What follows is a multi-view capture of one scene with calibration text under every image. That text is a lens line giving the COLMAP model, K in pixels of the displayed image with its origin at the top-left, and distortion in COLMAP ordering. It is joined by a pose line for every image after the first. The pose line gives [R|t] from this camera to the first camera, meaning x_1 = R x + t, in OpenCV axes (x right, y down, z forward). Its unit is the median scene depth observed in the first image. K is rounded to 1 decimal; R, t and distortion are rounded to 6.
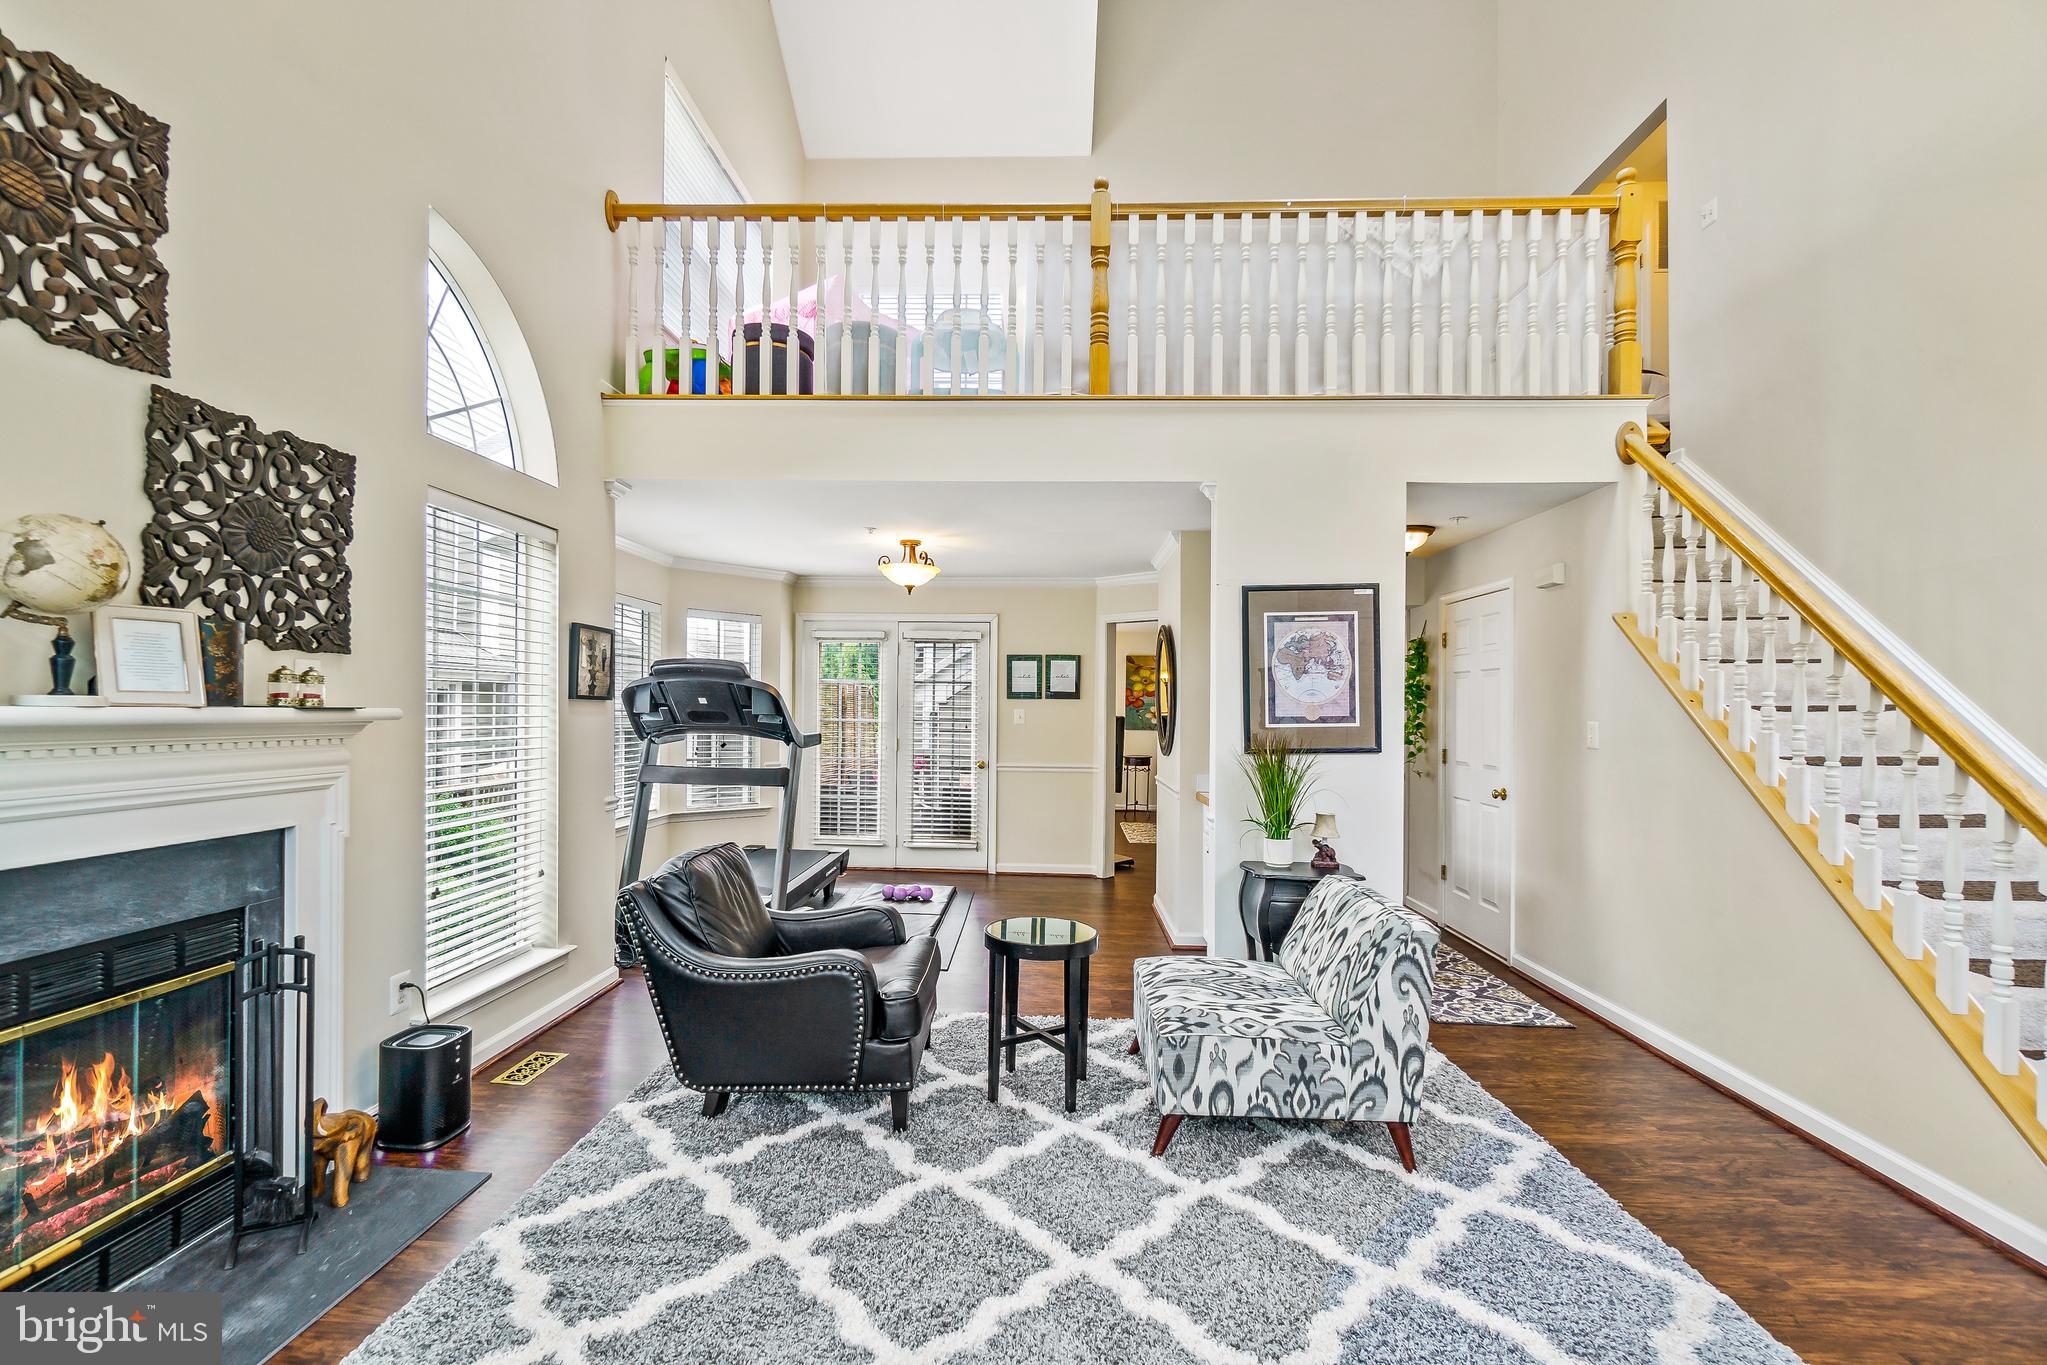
lens RADIAL K [[887.4, 0, 1007.0], [0, 887.4, 705.4], [0, 0, 1]] dist [-0.003556, -0.000294]
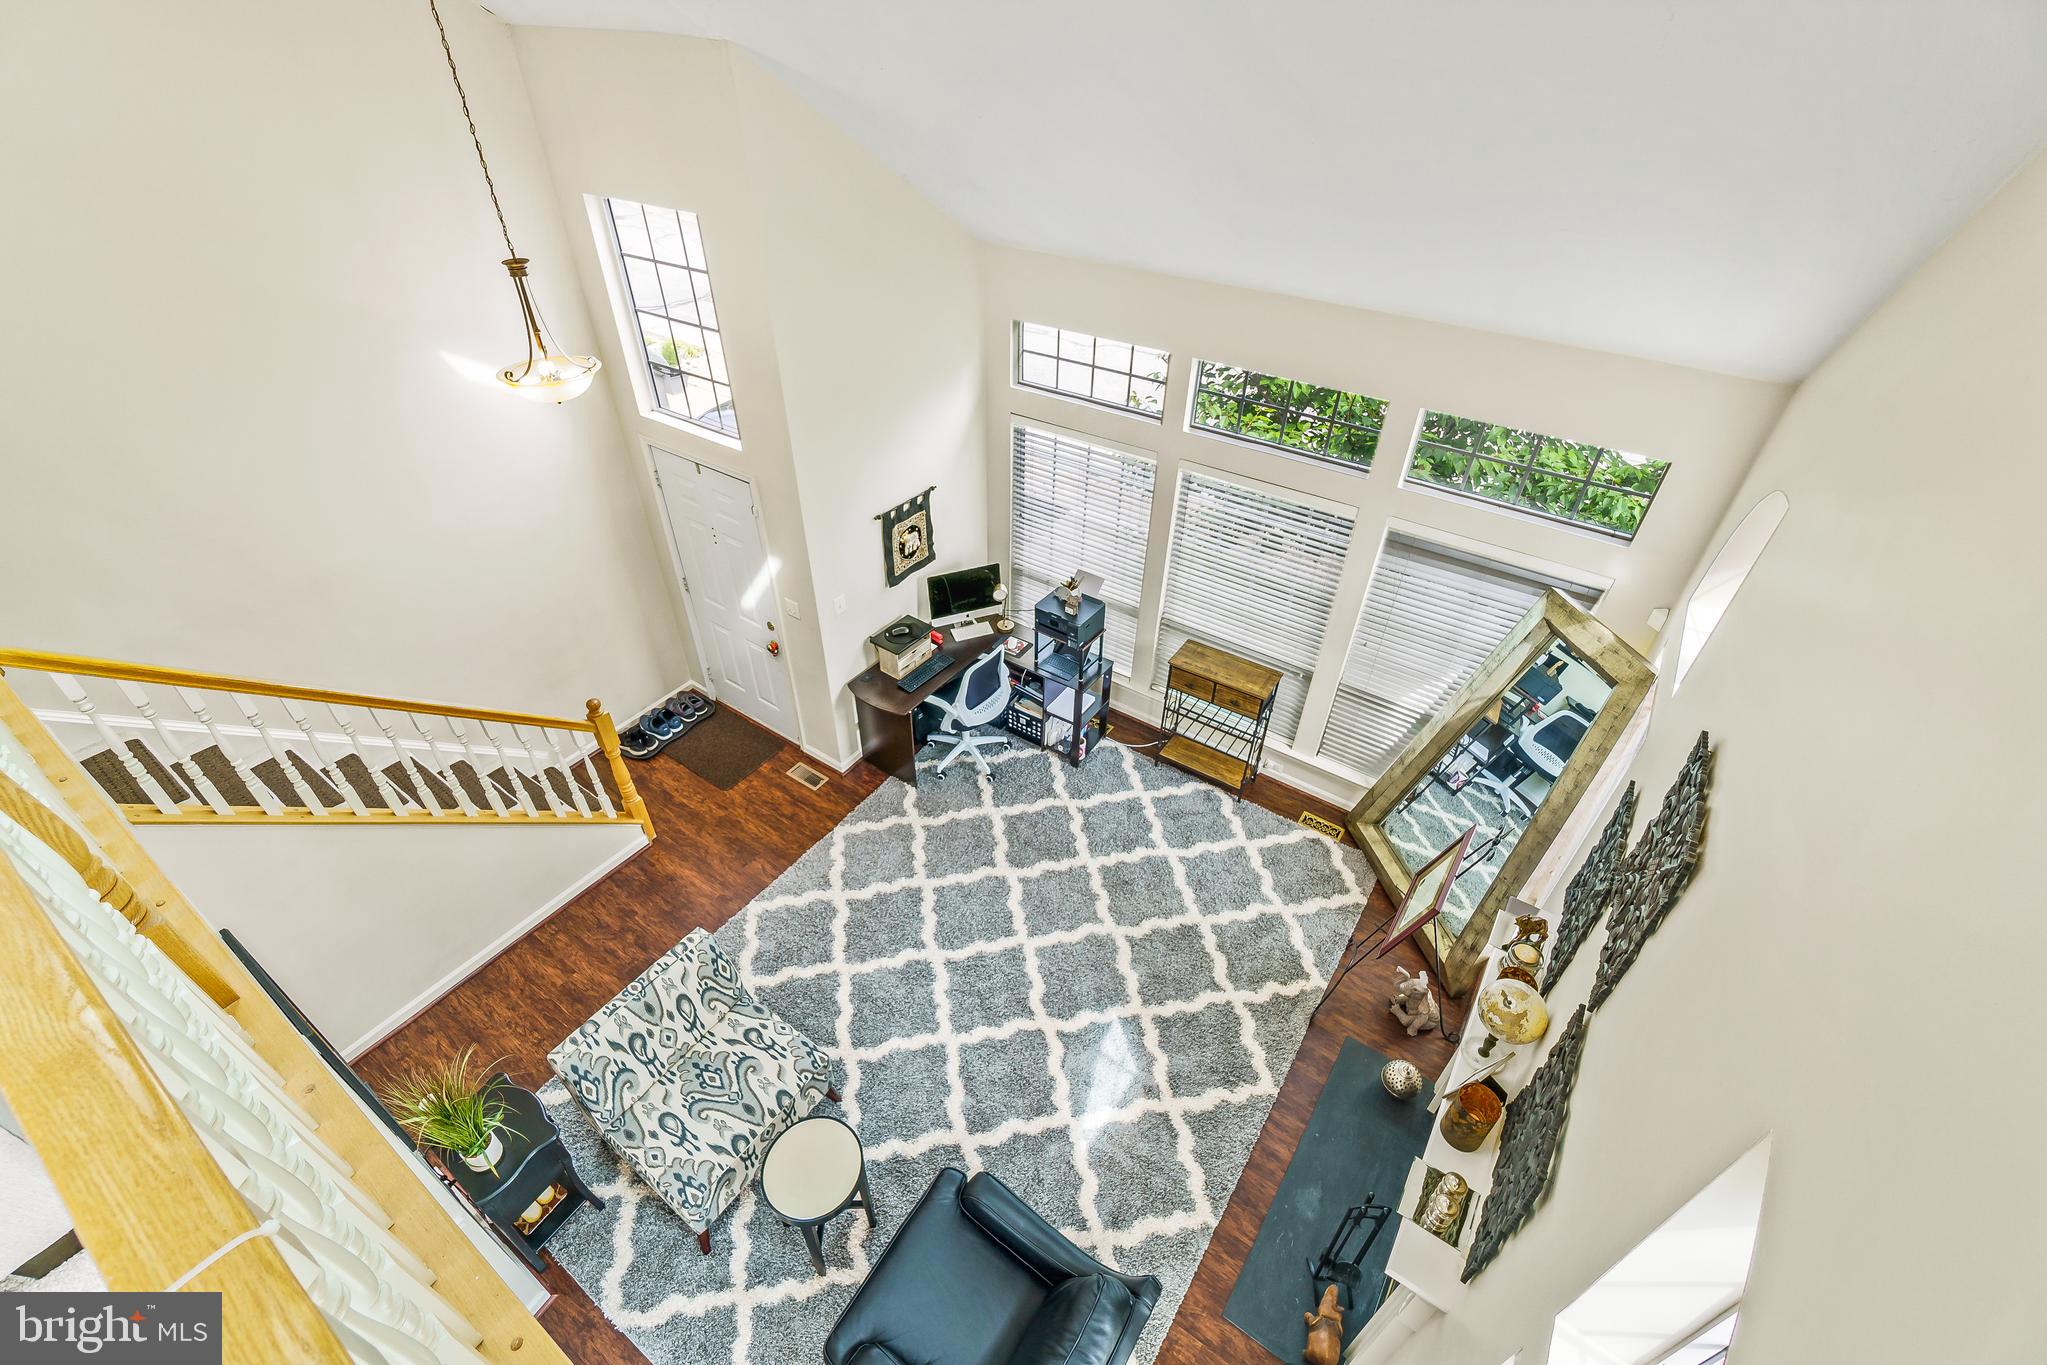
lens RADIAL K [[878.1, 0, 1014.7], [0, 878.1, 678.9], [0, 0, 1]] dist [-0.004228, -0.000042]
pose [[-0.847031, -0.338554, 0.409779, -0.507612], [-0.015657, 0.786481, 0.617416, -1.102565], [-0.531312, 0.516554, -0.671475, 1.528810]]
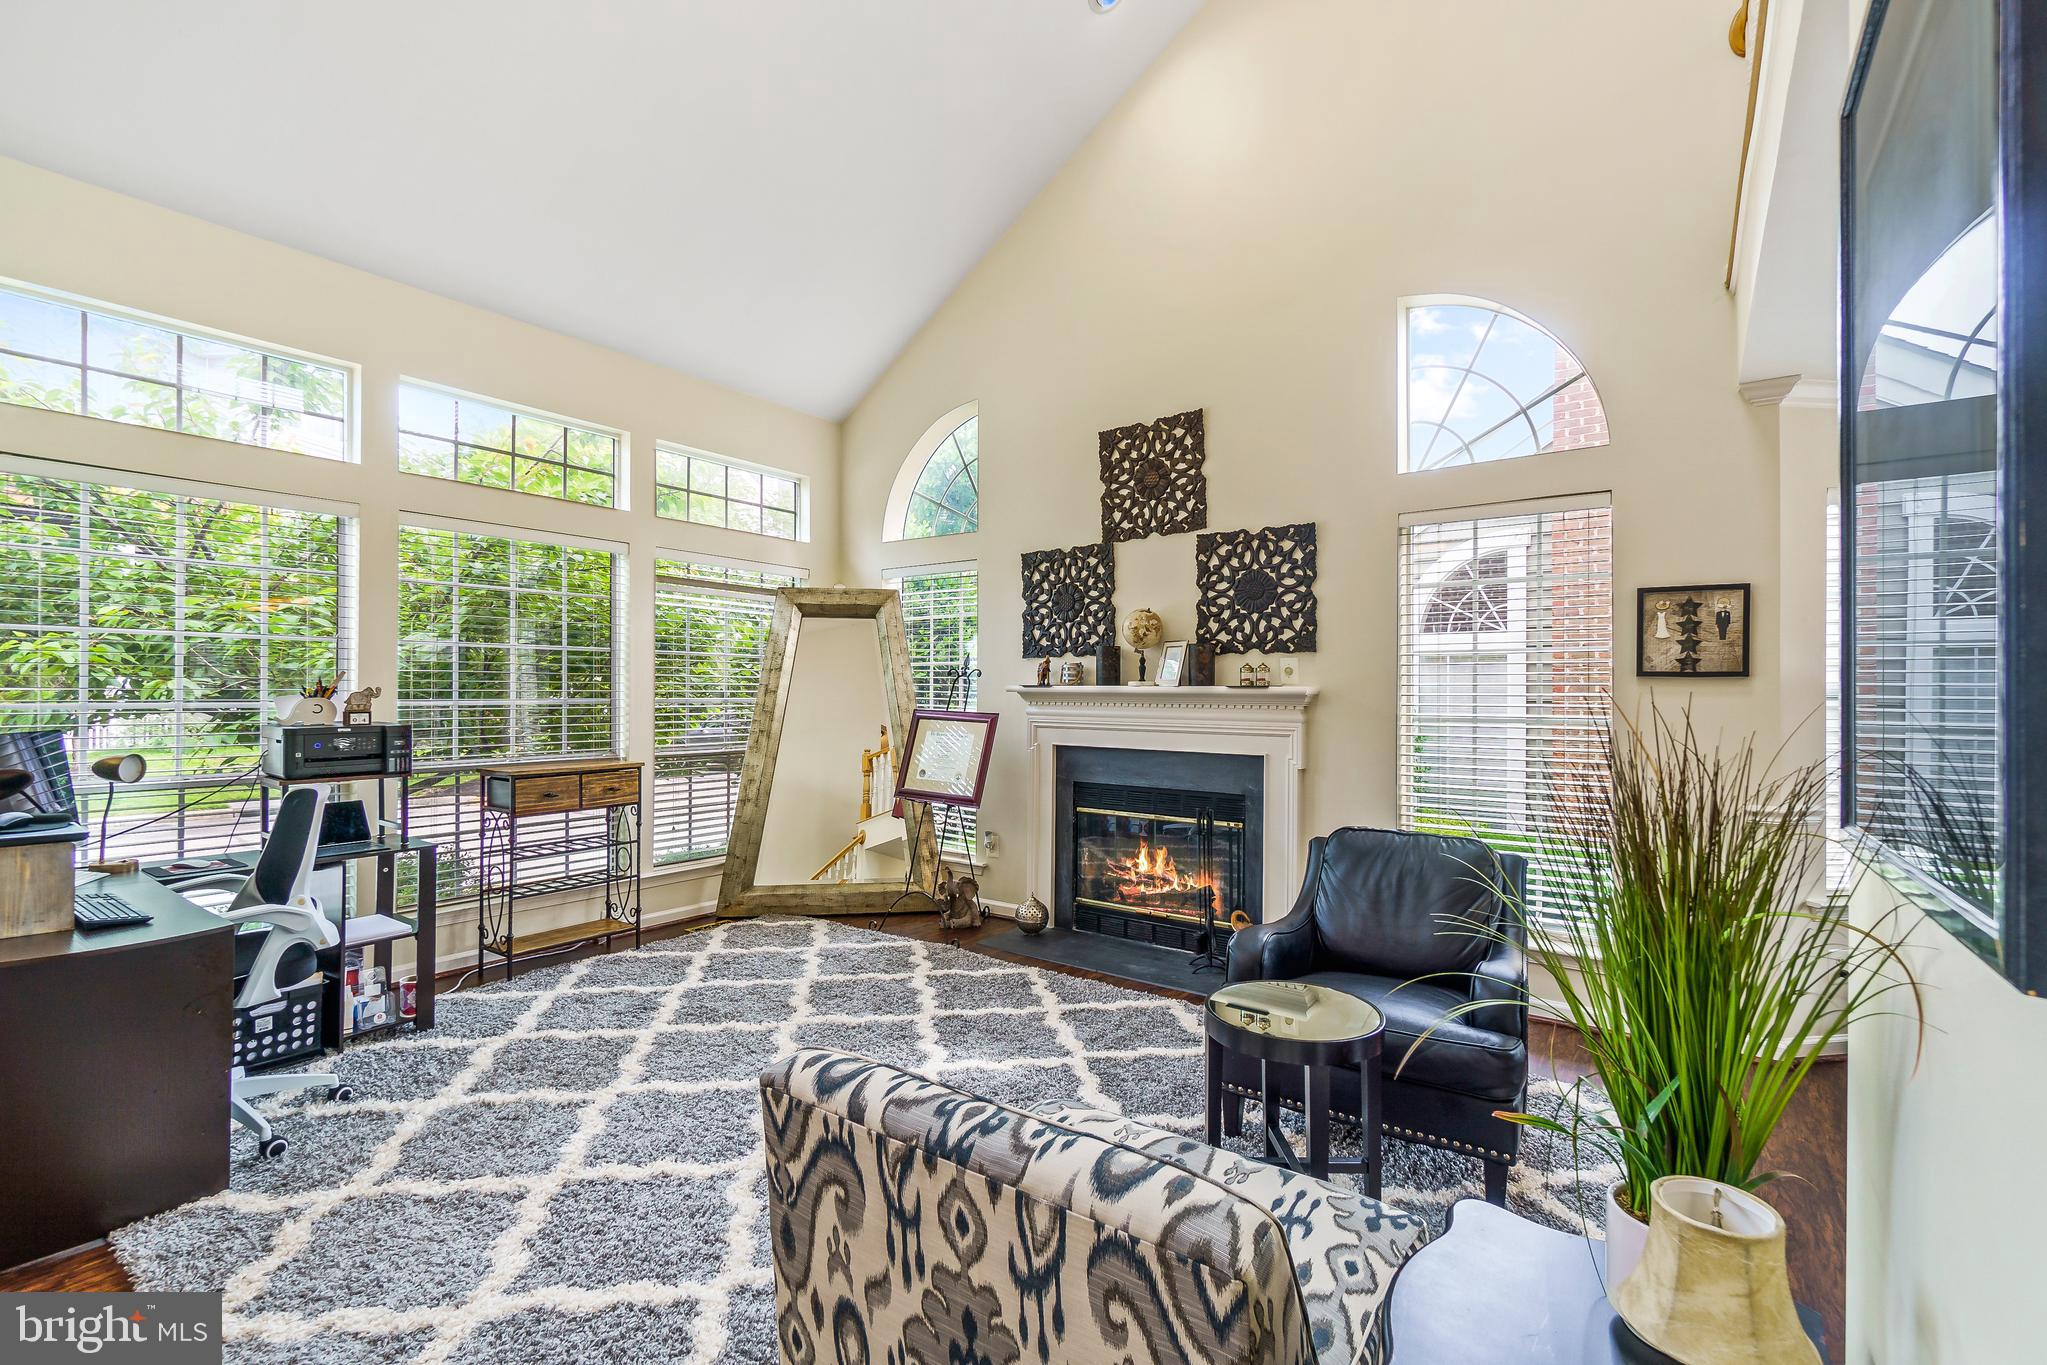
lens RADIAL K [[914.7, 0, 1014.8], [0, 914.7, 687.0], [0, 0, 1]] dist [0.002589, 0.000027]
pose [[-0.545213, -0.014164, -0.838178, 0.864232], [-0.005554, 0.999896, -0.013285, 0.026819], [0.838279, -0.002588, -0.545235, 1.420433]]
